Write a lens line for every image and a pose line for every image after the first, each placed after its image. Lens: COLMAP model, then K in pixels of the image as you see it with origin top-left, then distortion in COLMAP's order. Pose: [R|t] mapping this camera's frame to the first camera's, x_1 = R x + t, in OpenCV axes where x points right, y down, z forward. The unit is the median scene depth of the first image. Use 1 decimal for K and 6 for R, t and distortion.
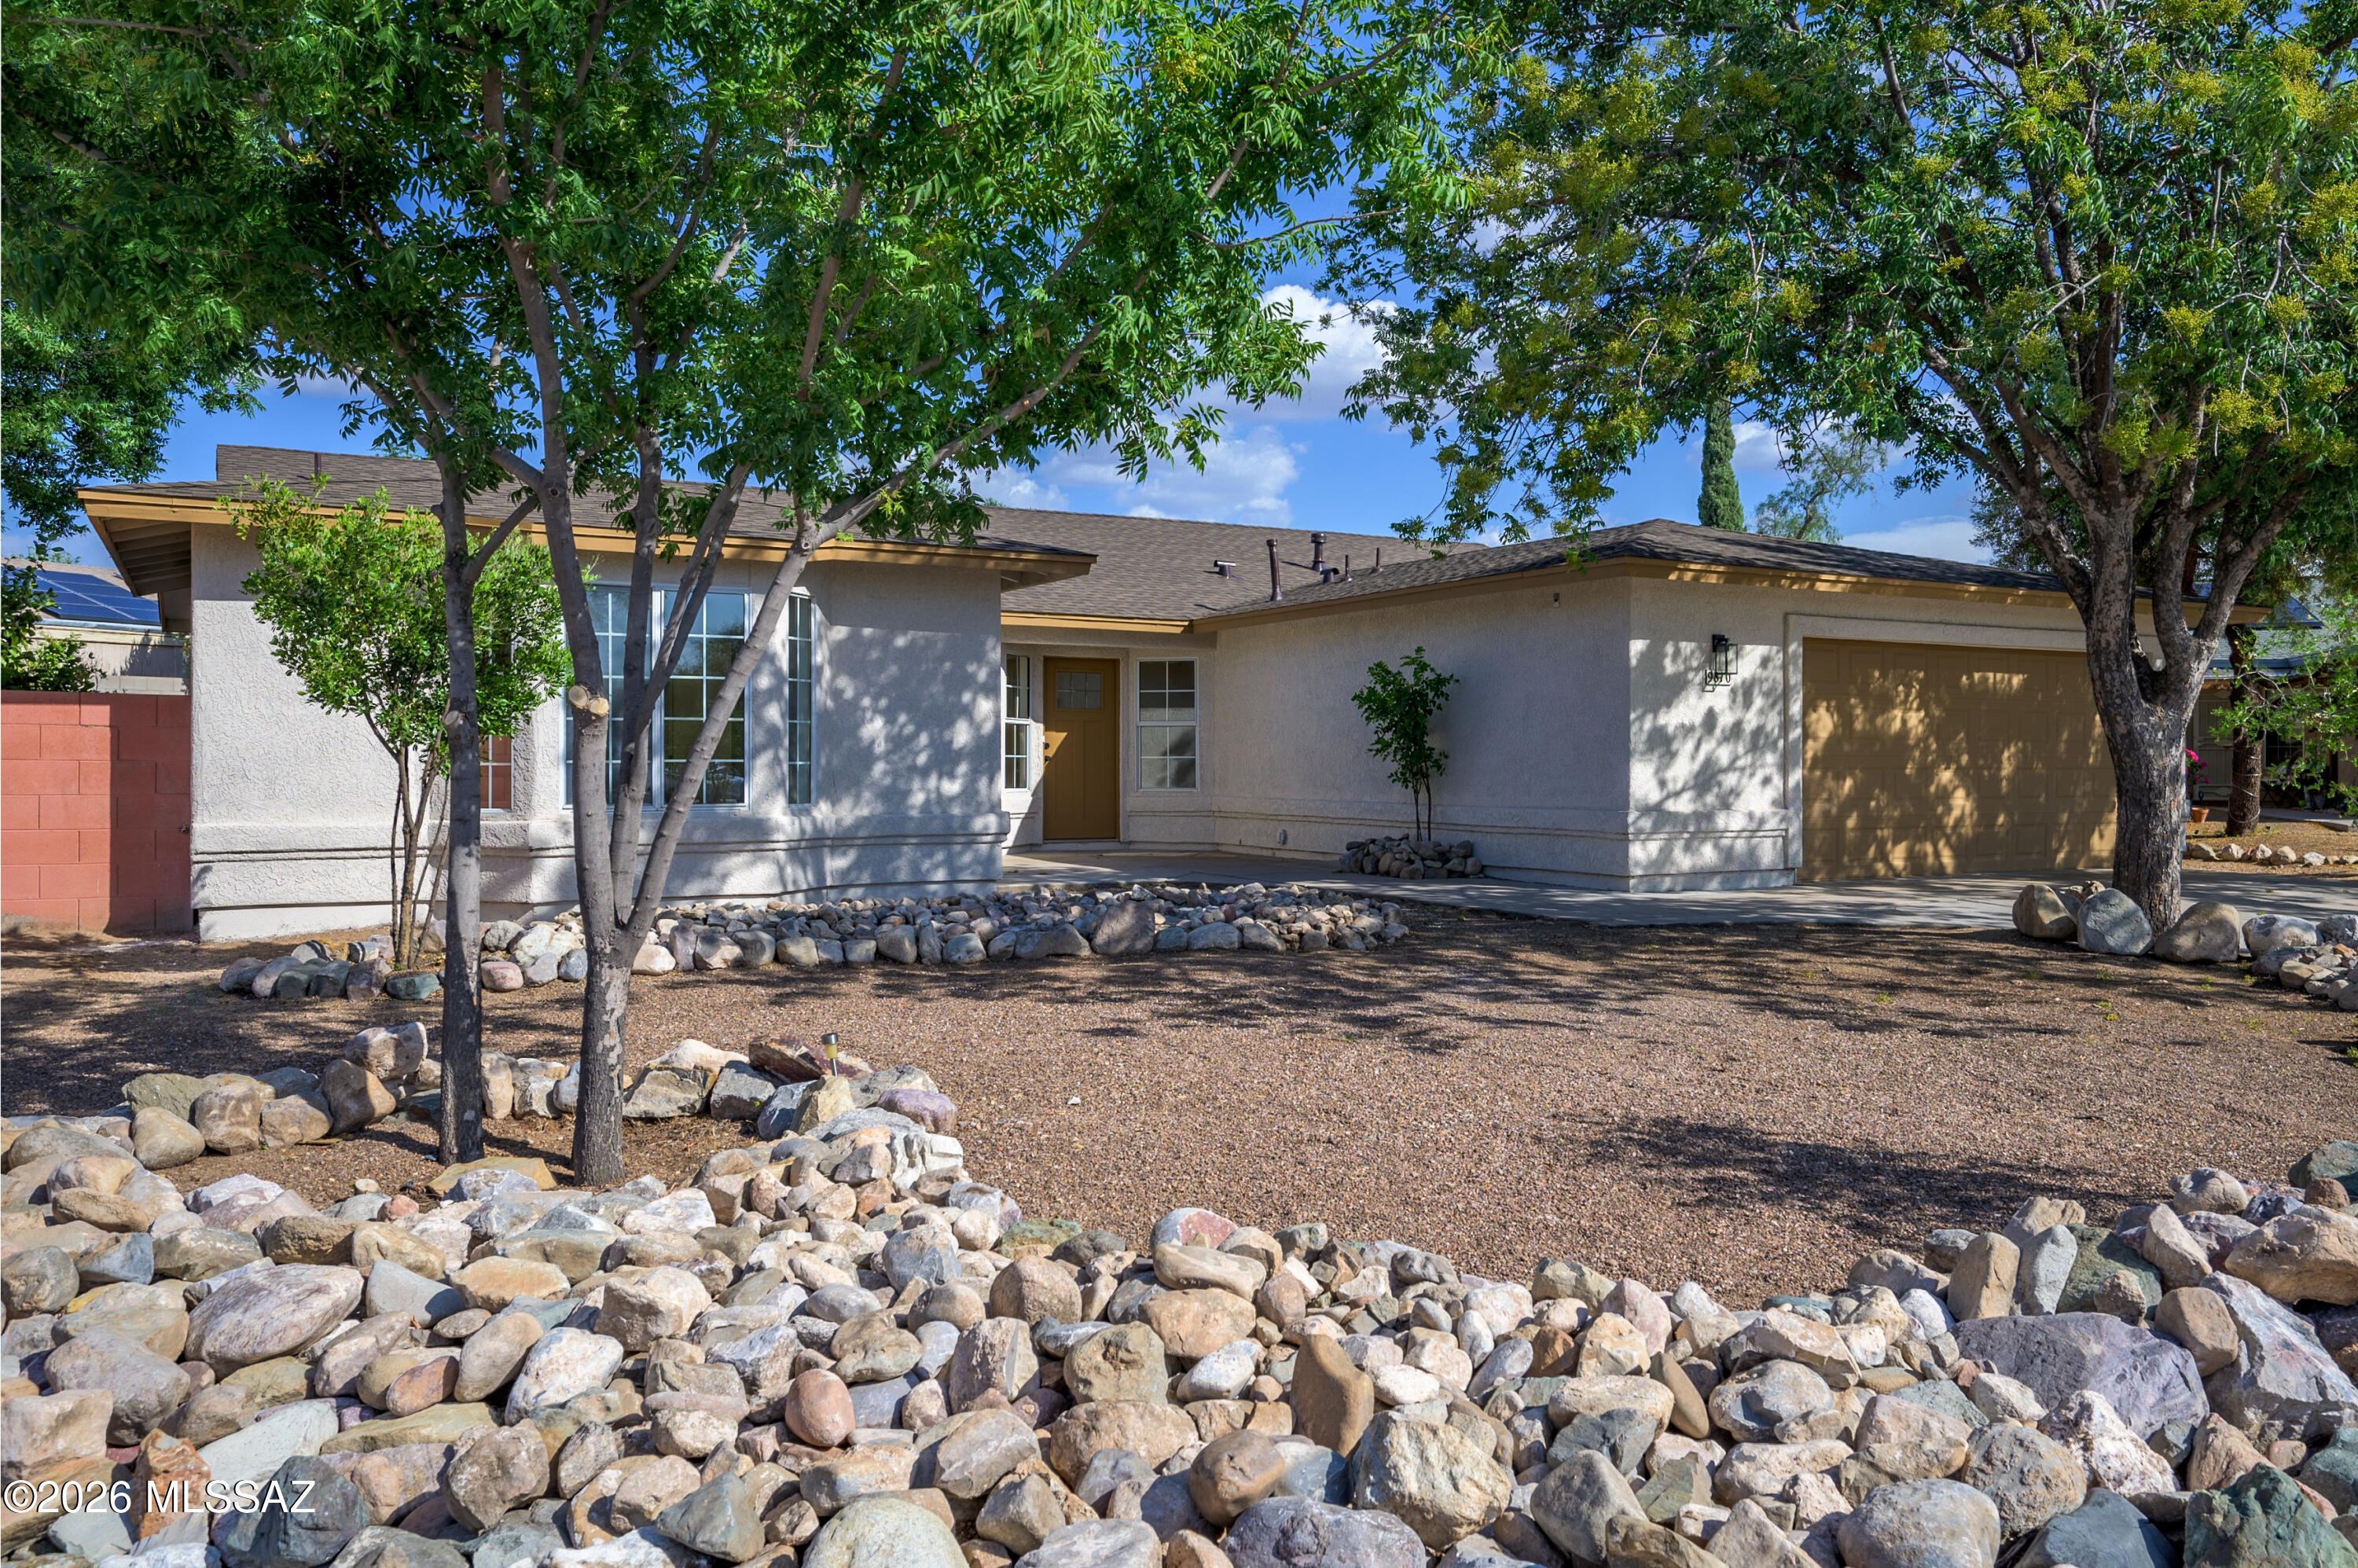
lens RADIAL K [[1760.8, 0, 1300.9], [0, 1760.8, 778.5], [0, 0, 1]] dist [0.007700, -0.003410]
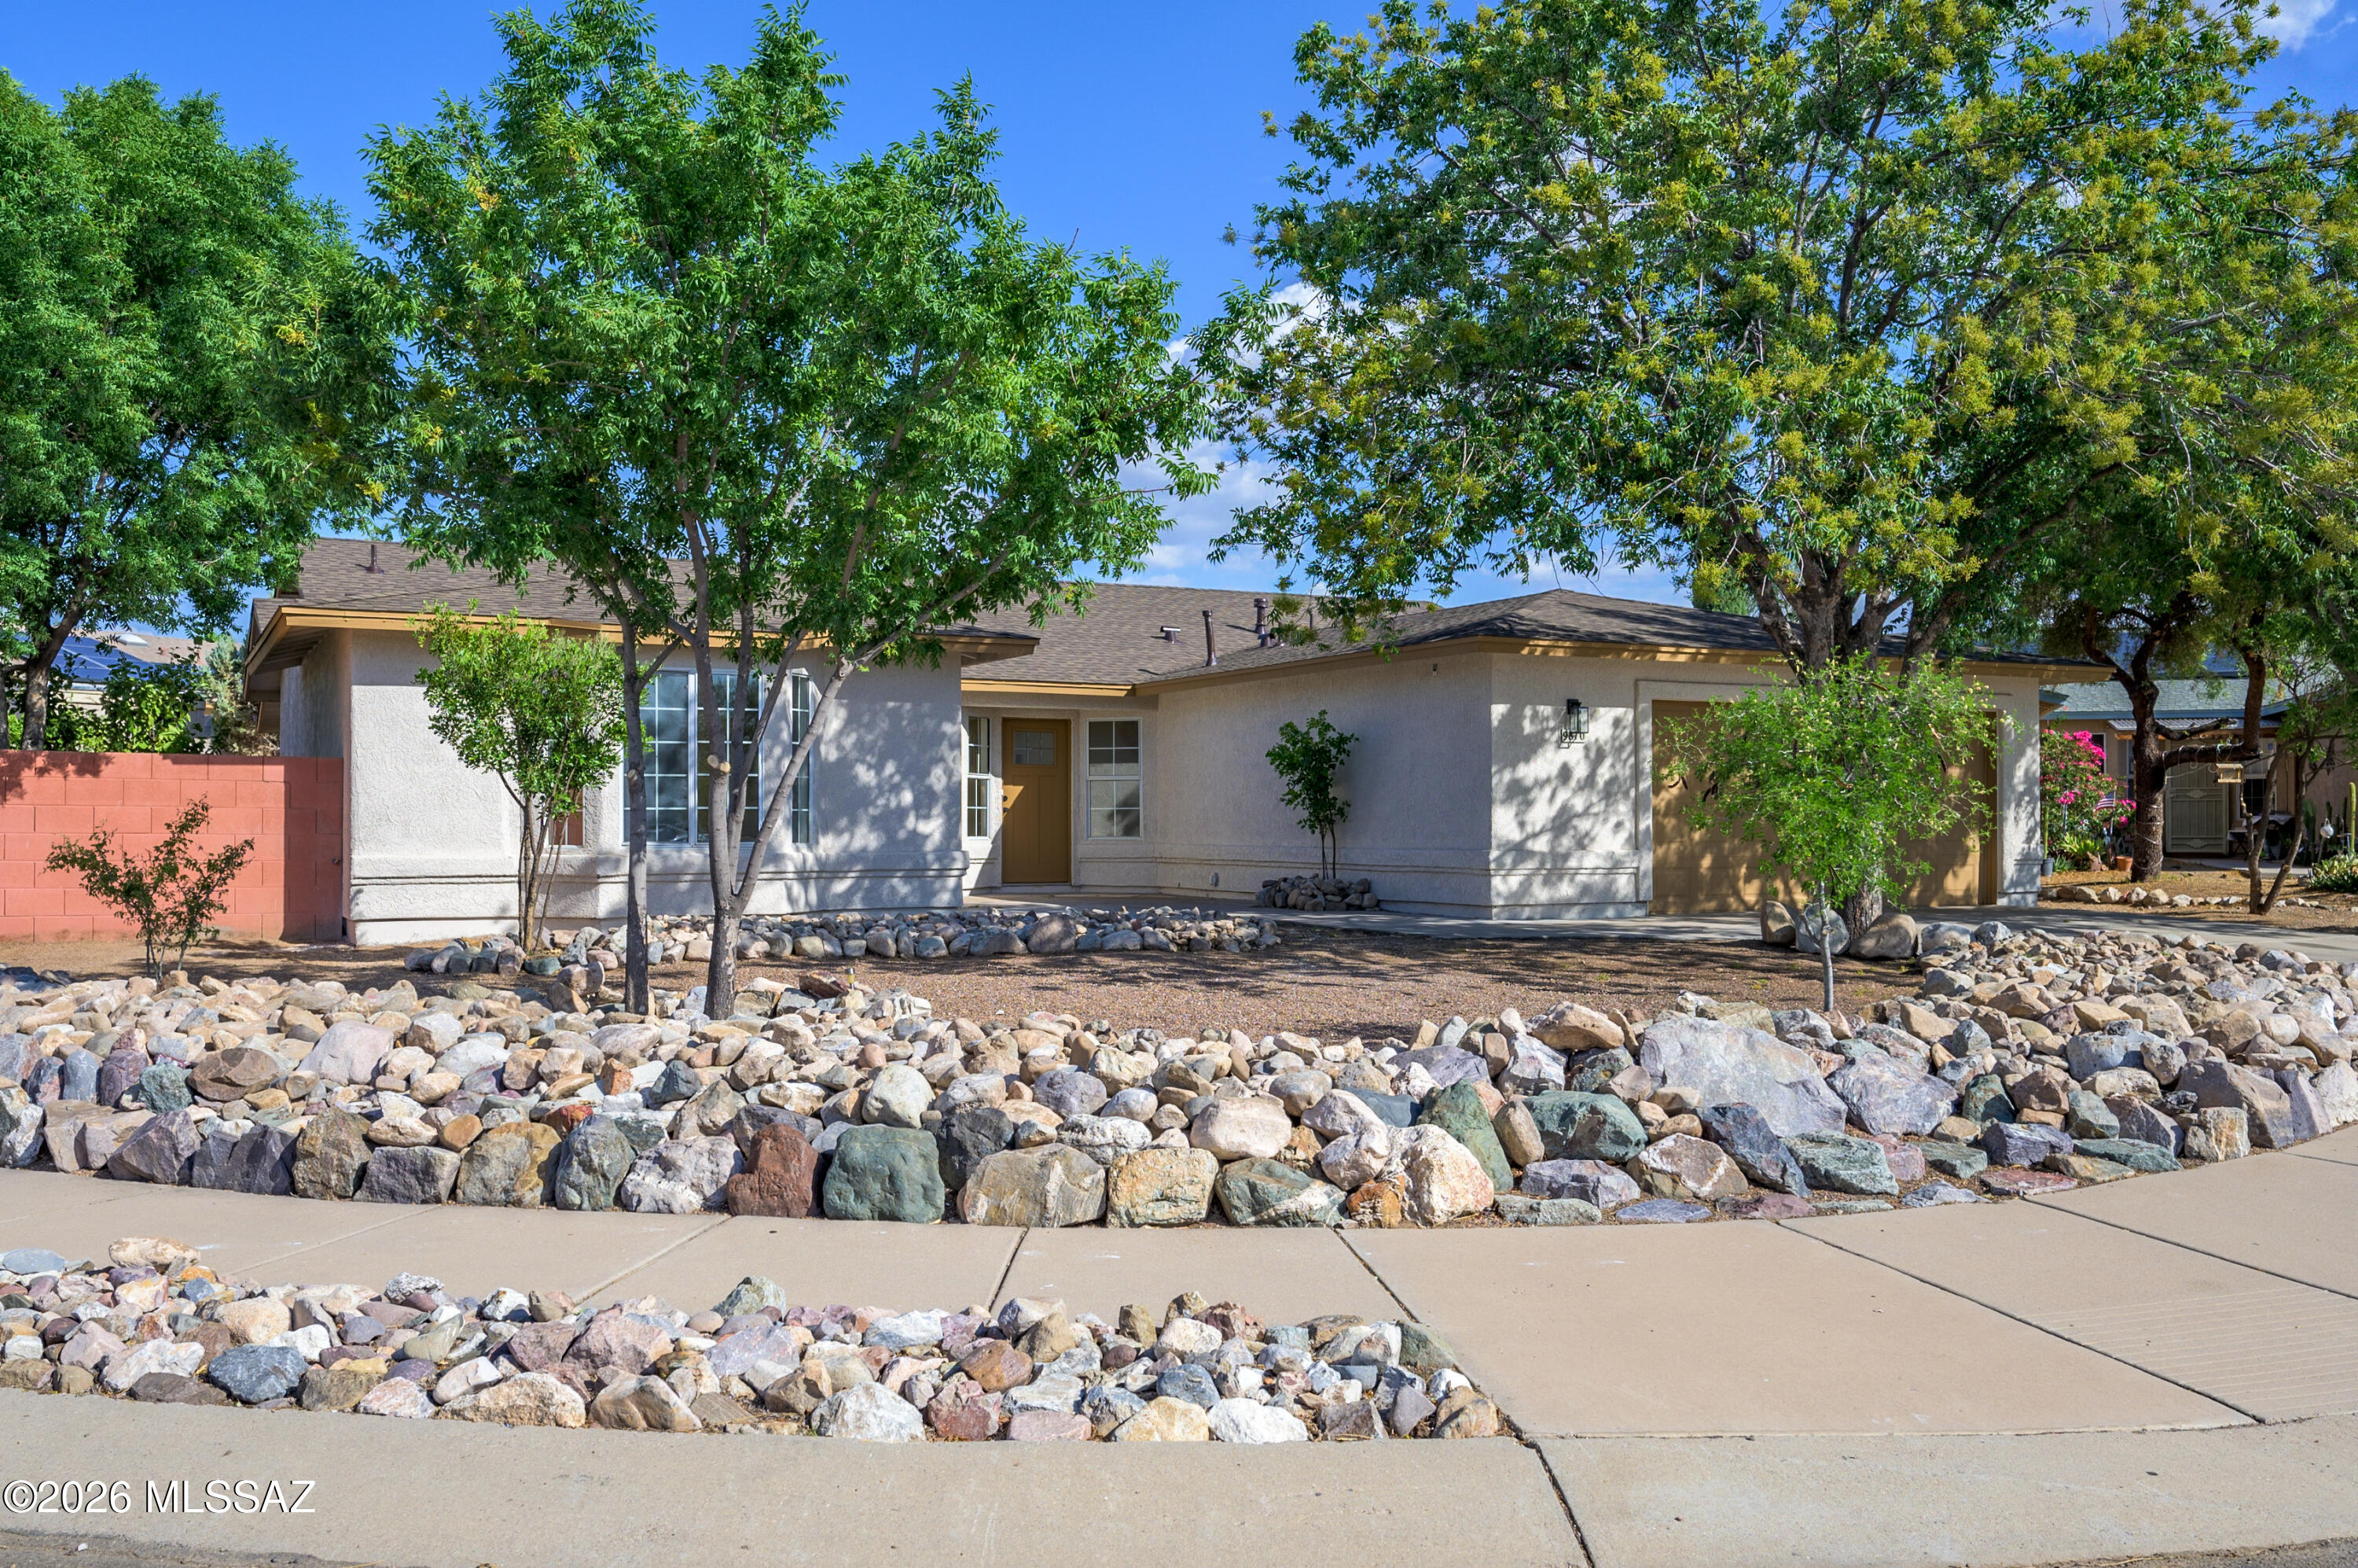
lens RADIAL K [[2001.2, 0, 1166.5], [0, 2001.2, 796.8], [0, 0, 1]] dist [0.005042, 0.004682]
pose [[0.997414, -0.002627, -0.071821, 0.065208], [0.001041, 0.999755, -0.022117, 0.012023], [0.071861, 0.021985, 0.997172, -0.343118]]
